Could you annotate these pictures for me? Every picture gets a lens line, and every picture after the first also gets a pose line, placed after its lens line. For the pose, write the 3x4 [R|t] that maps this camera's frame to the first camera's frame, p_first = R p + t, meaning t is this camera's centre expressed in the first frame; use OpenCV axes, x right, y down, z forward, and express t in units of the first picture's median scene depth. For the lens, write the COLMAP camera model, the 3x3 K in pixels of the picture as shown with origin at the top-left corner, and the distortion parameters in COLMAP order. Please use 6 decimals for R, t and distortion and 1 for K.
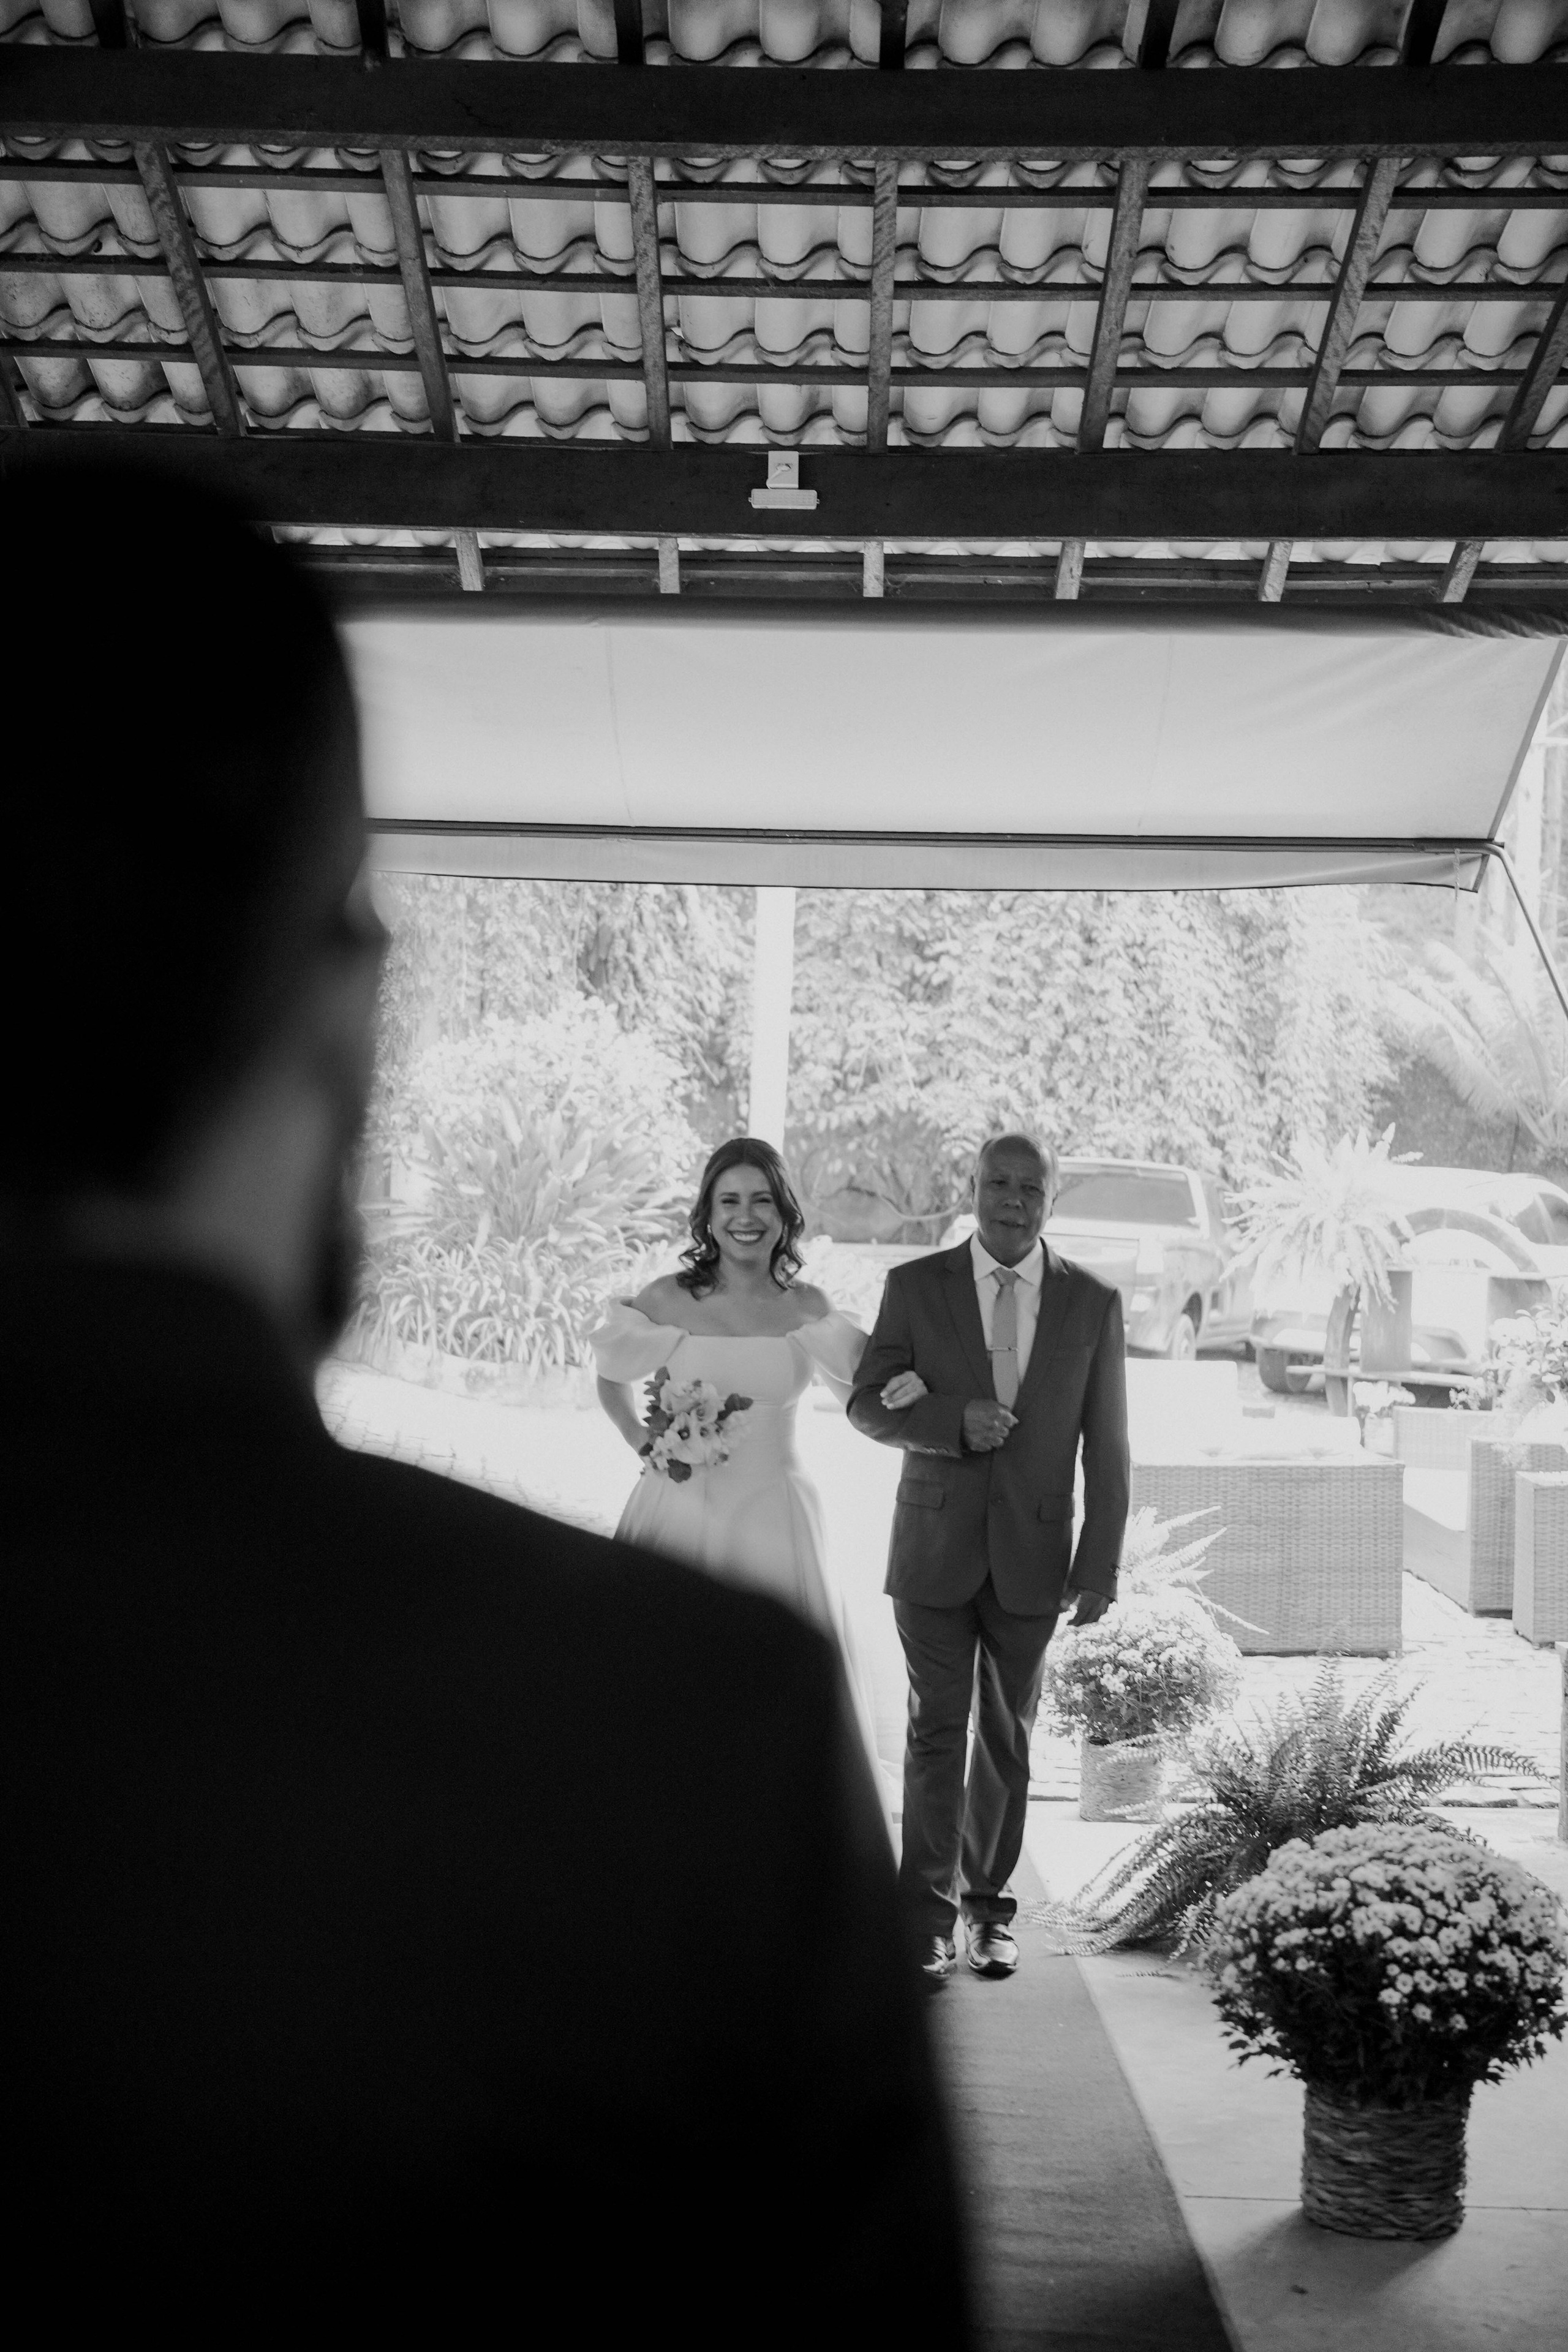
lens RADIAL K [[3609.5, 0, 793.1], [0, 3609.5, 1195.0], [0, 0, 1]] dist [-0.005443, 0.439458]
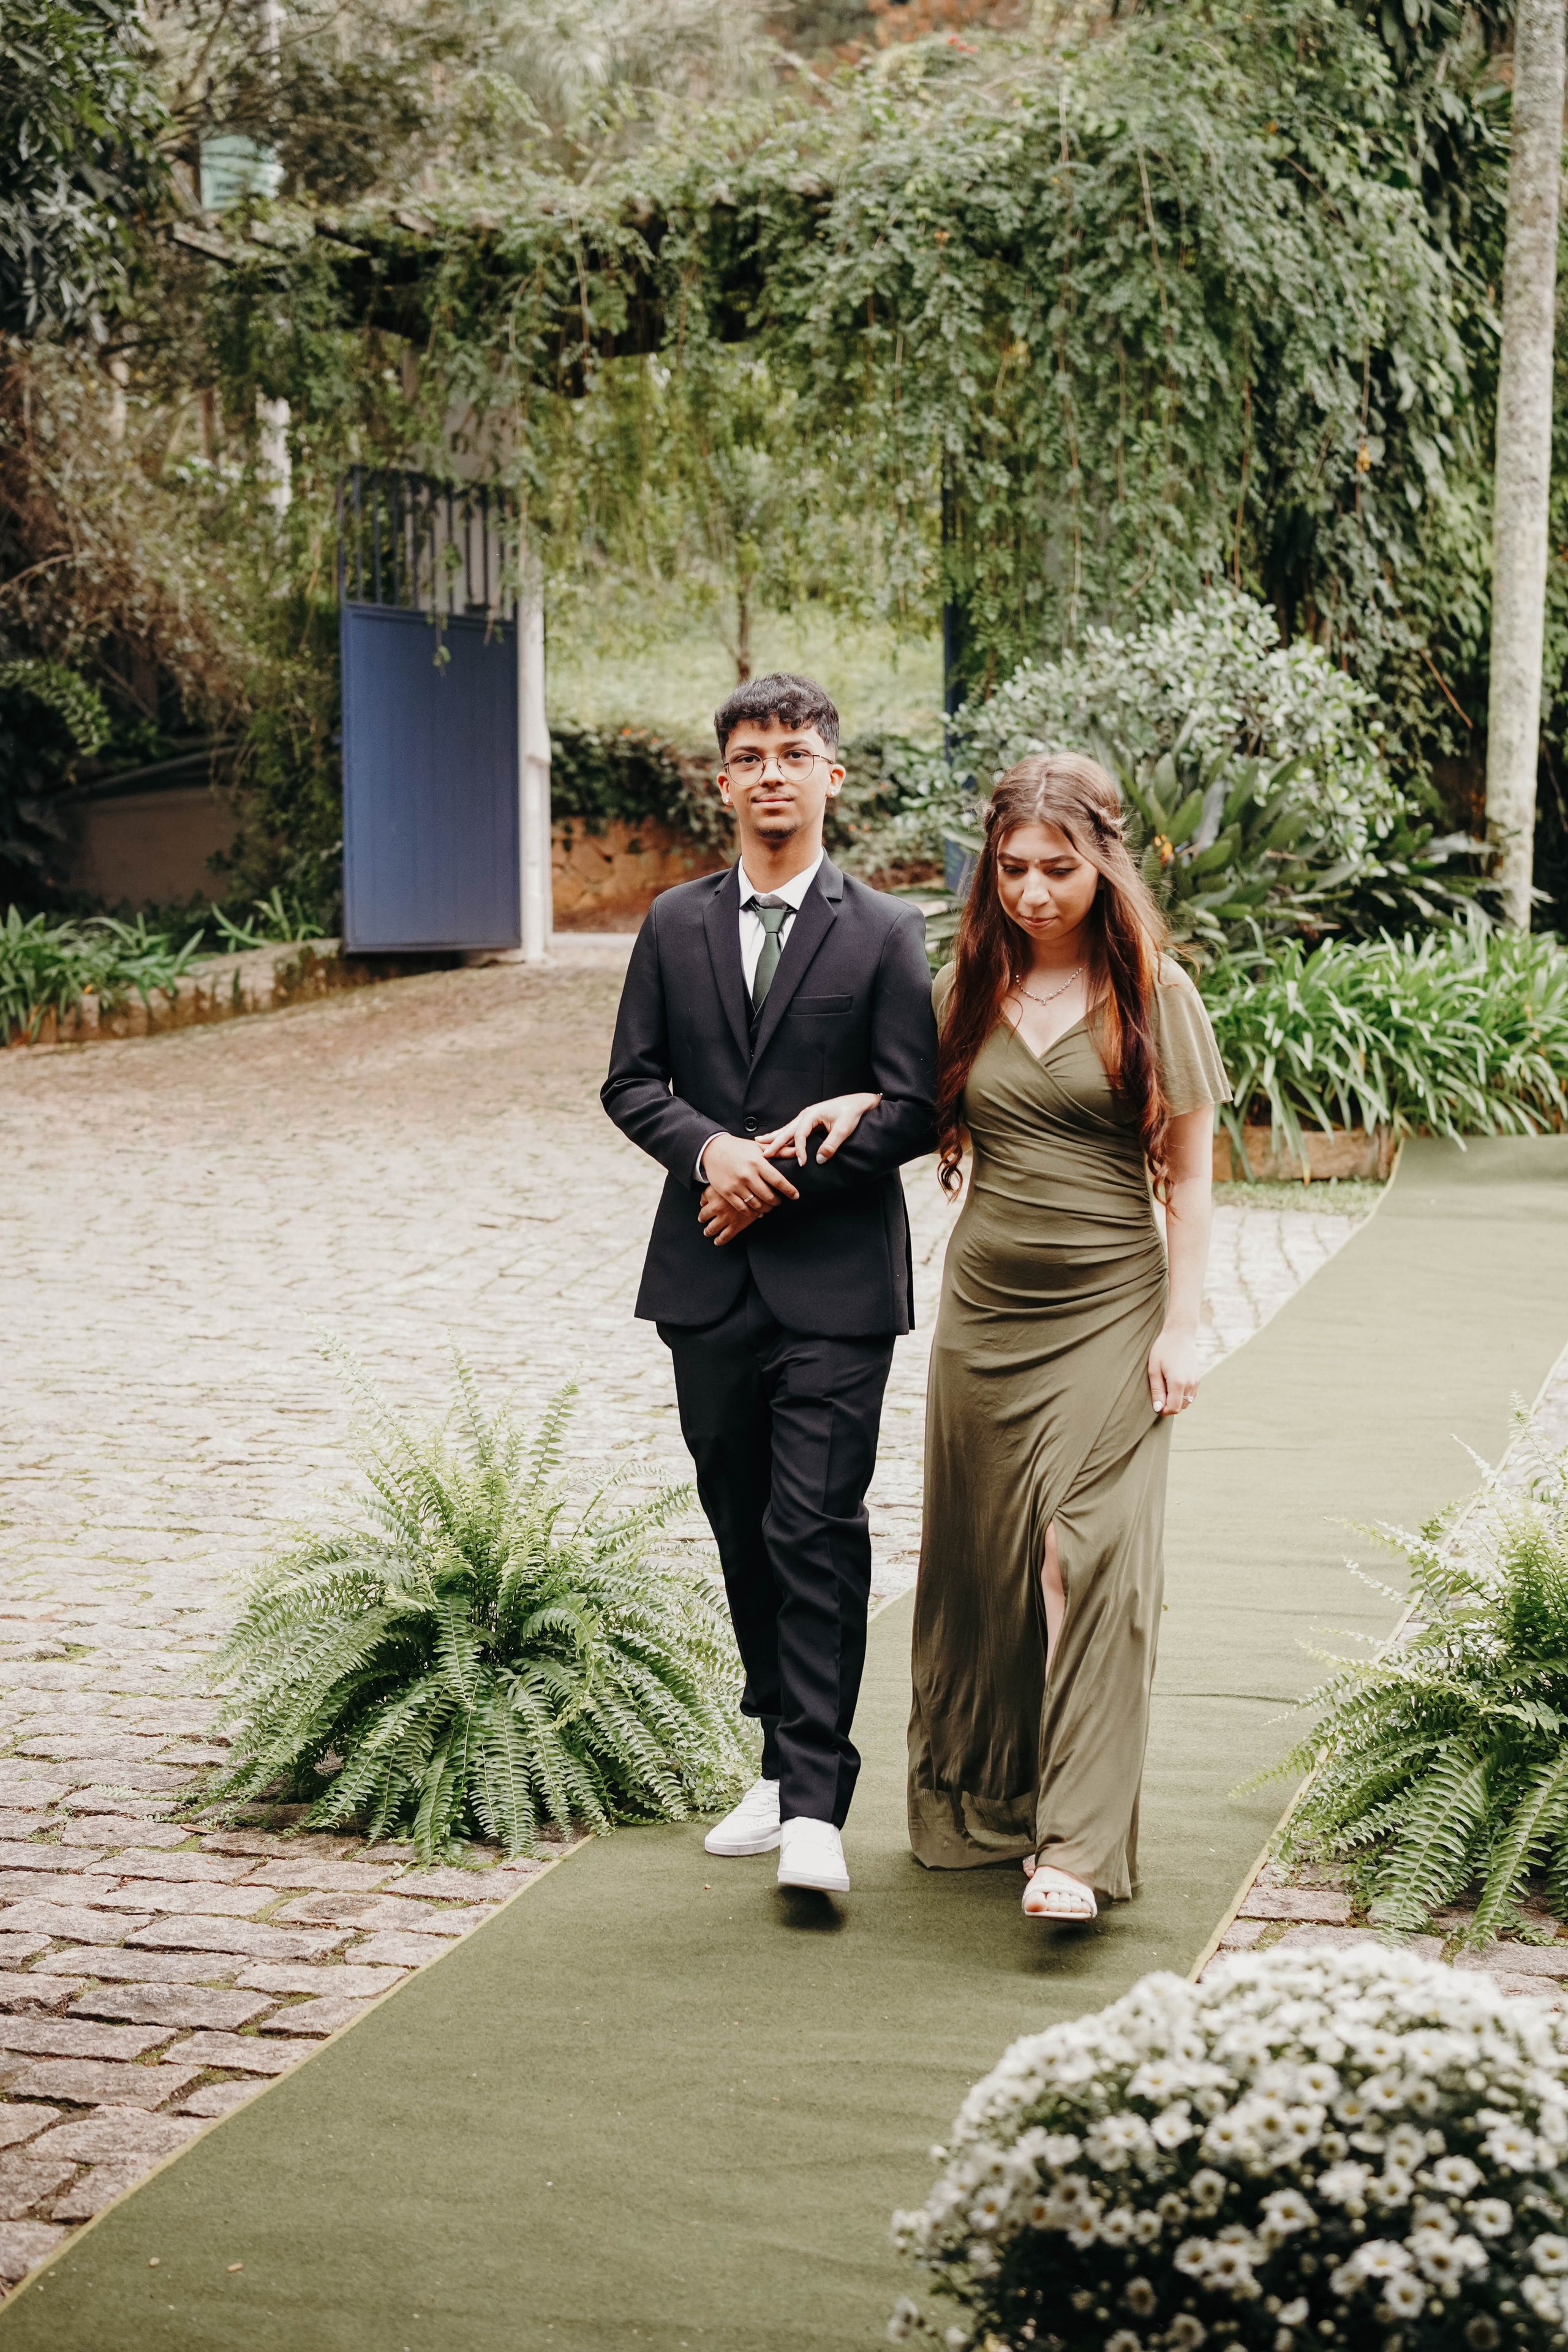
lens RADIAL K [[3609.5, 0, 793.1], [0, 3609.5, 1195.0], [0, 0, 1]] dist [-0.005443, 0.439458]
pose [[0.961223, -0.005493, -0.275718, 0.051015], [0.024495, 0.997551, 0.065521, 0.012722], [0.274683, -0.069734, 0.959003, 0.280689]]
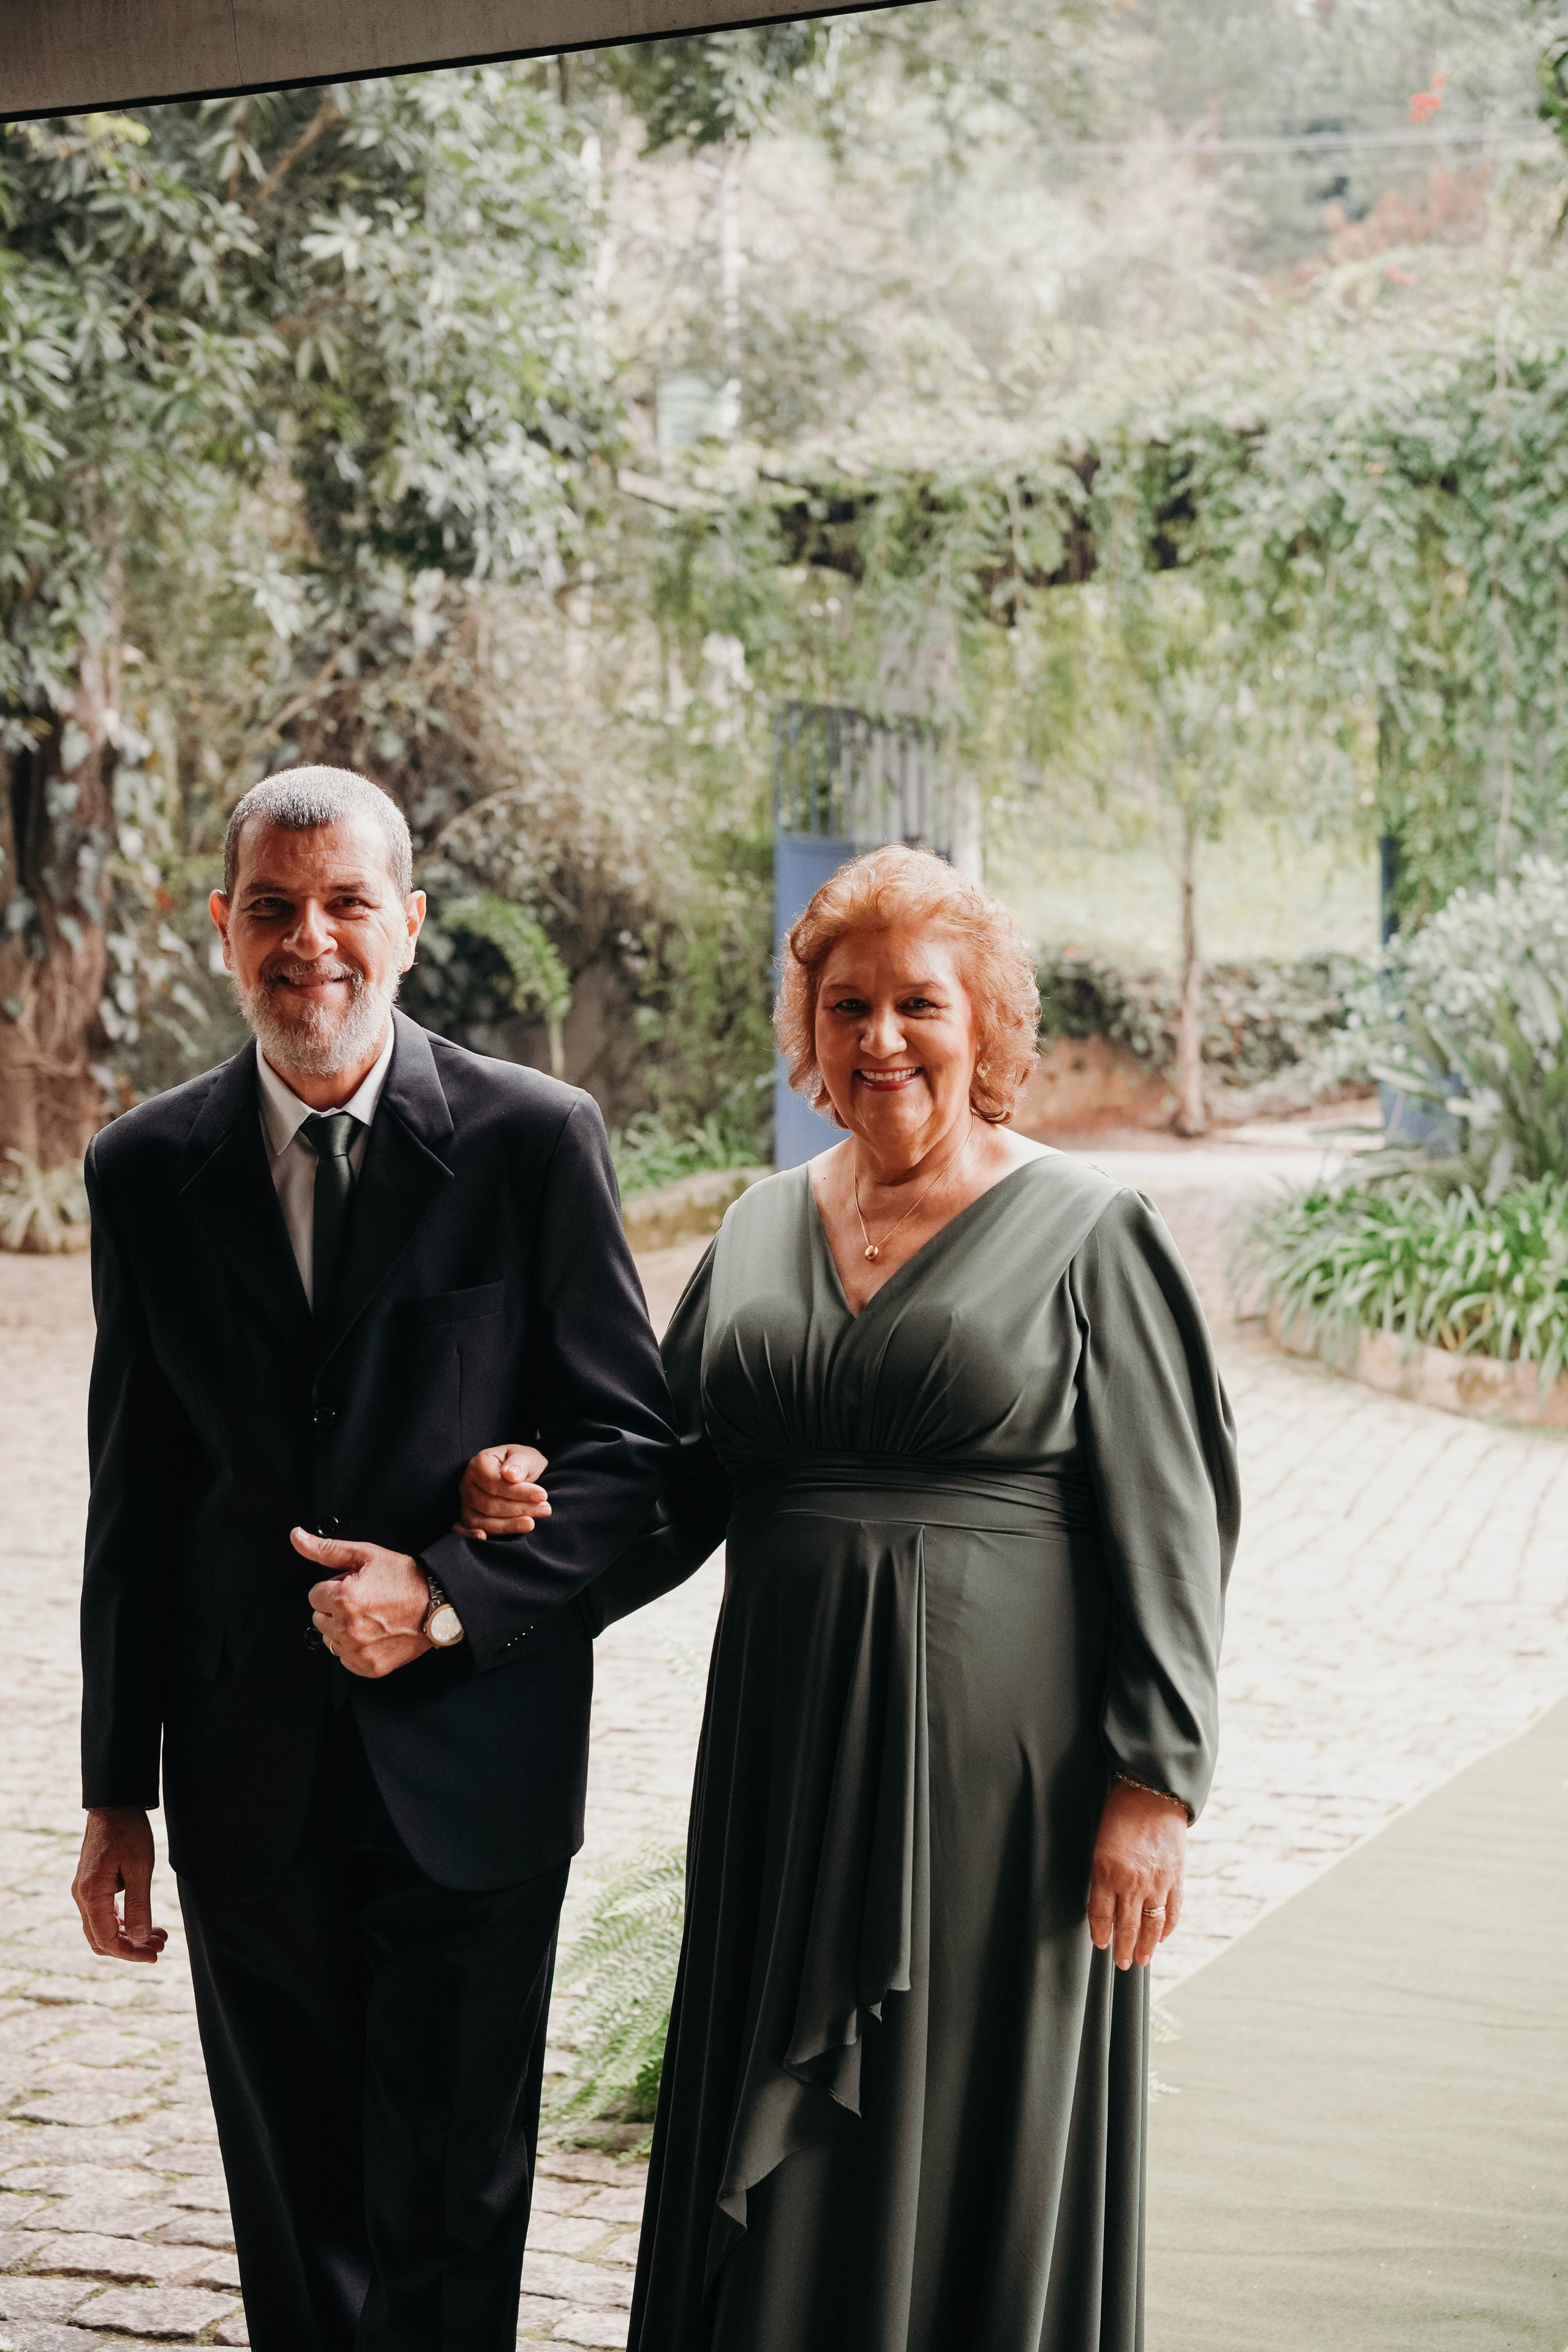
lens RADIAL K [[3609.5, 0, 793.1], [0, 3609.5, 1195.0], [0, 0, 1]] dist [-0.005443, 0.439458]
pose [[0.918614, -0.019447, -0.394677, 0.055723], [0.023928, 0.999693, 0.006433, 0.006875], [0.394431, -0.015354, 0.918797, 0.286975]]
